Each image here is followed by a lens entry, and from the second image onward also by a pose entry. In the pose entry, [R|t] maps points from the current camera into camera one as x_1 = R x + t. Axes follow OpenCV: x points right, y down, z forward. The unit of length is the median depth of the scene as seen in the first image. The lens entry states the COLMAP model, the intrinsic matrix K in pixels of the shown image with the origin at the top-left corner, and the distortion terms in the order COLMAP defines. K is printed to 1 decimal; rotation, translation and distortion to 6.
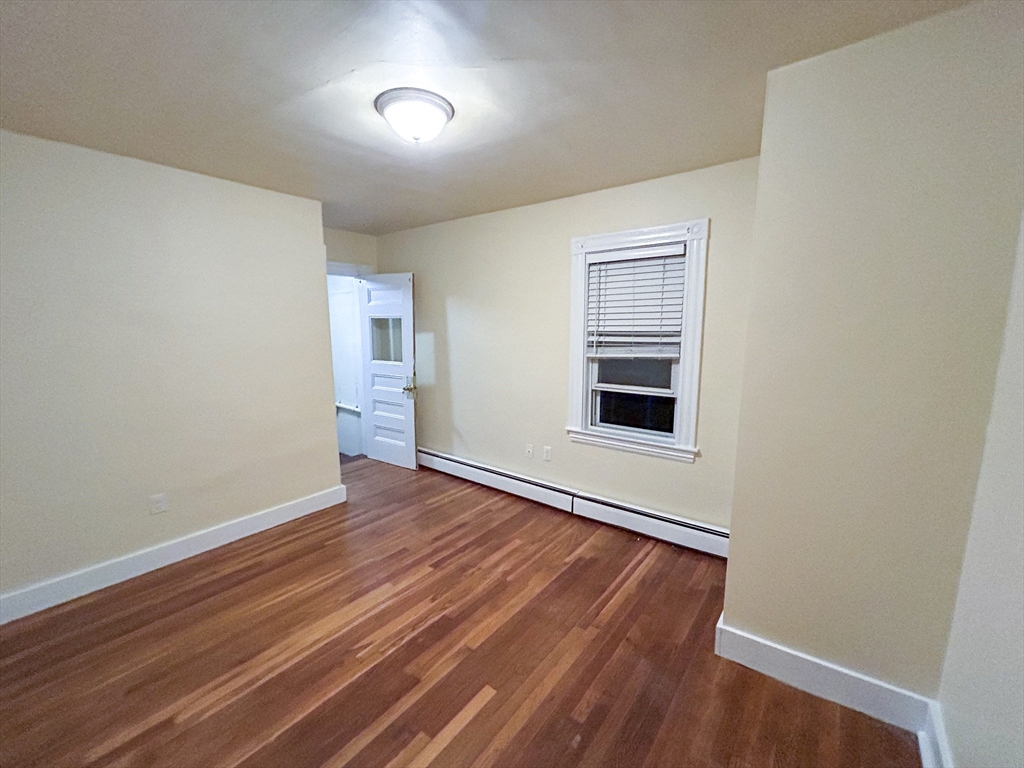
lens RADIAL K [[413.7, 0, 510.7], [0, 413.7, 383.6], [0, 0, 1]] dist [0.000401, 0.000670]
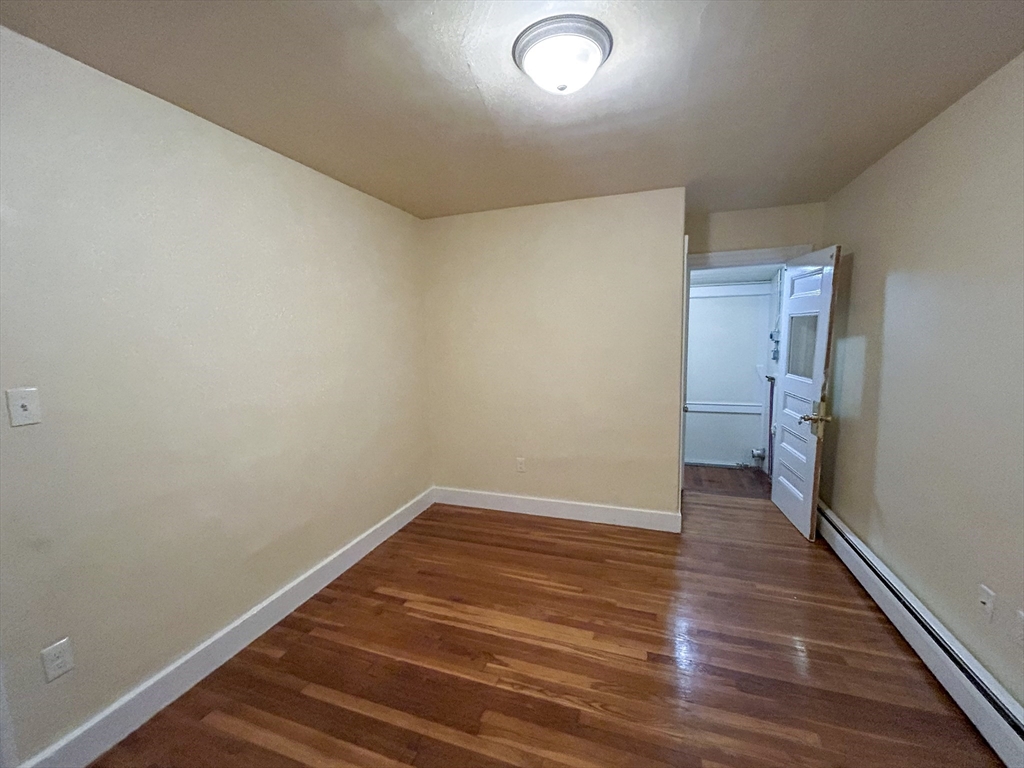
lens RADIAL K [[432.2, 0, 512.0], [0, 432.2, 384.0], [0, 0, 1]] dist [-0.000432, 0.000298]
pose [[0.327546, 0.106170, -0.938851, 0.377354], [-0.117463, 0.990534, 0.071034, -0.055968], [0.937505, 0.087014, 0.336916, 0.453076]]
